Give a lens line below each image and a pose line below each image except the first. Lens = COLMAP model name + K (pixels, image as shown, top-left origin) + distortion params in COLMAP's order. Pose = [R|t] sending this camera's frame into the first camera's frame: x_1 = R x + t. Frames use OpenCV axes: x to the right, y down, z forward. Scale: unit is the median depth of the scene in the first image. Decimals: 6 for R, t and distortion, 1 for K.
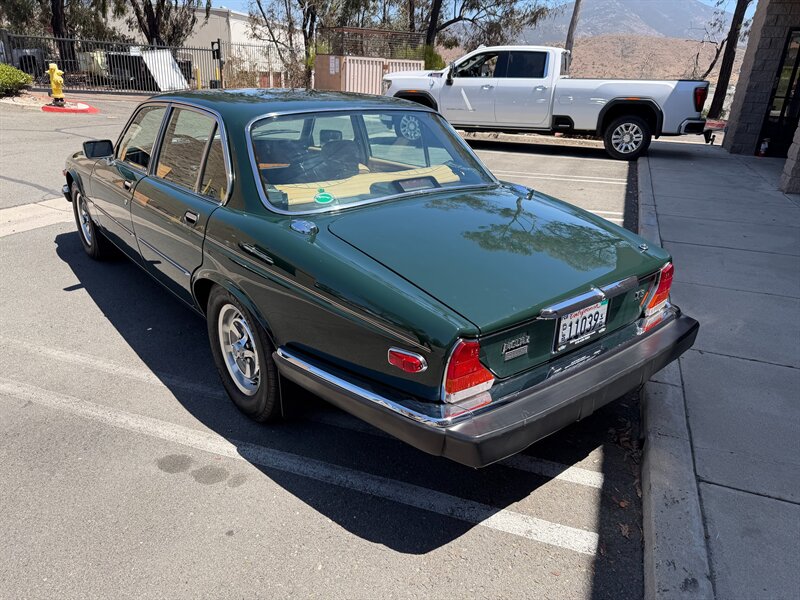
lens RADIAL K [[578.5, 0, 400.0], [0, 578.5, 300.0], [0, 0, 1]] dist [0.027133, -0.045915]
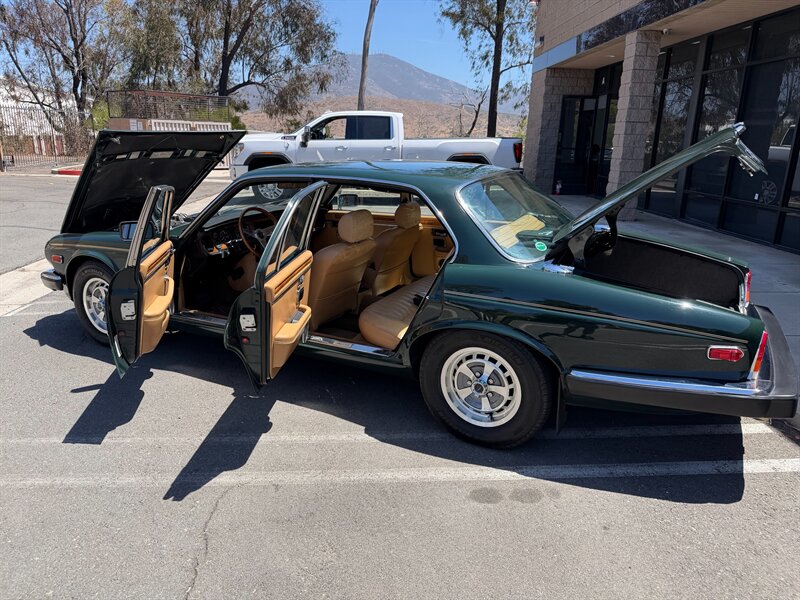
lens RADIAL K [[569.7, 0, 393.4], [0, 569.7, 302.1], [0, 0, 1]] dist [0.040107, -0.039576]
pose [[0.920856, -0.128381, 0.368162, -0.184780], [0.158502, 0.985954, -0.052639, -0.010356], [-0.356233, 0.106827, 0.928270, 0.003700]]
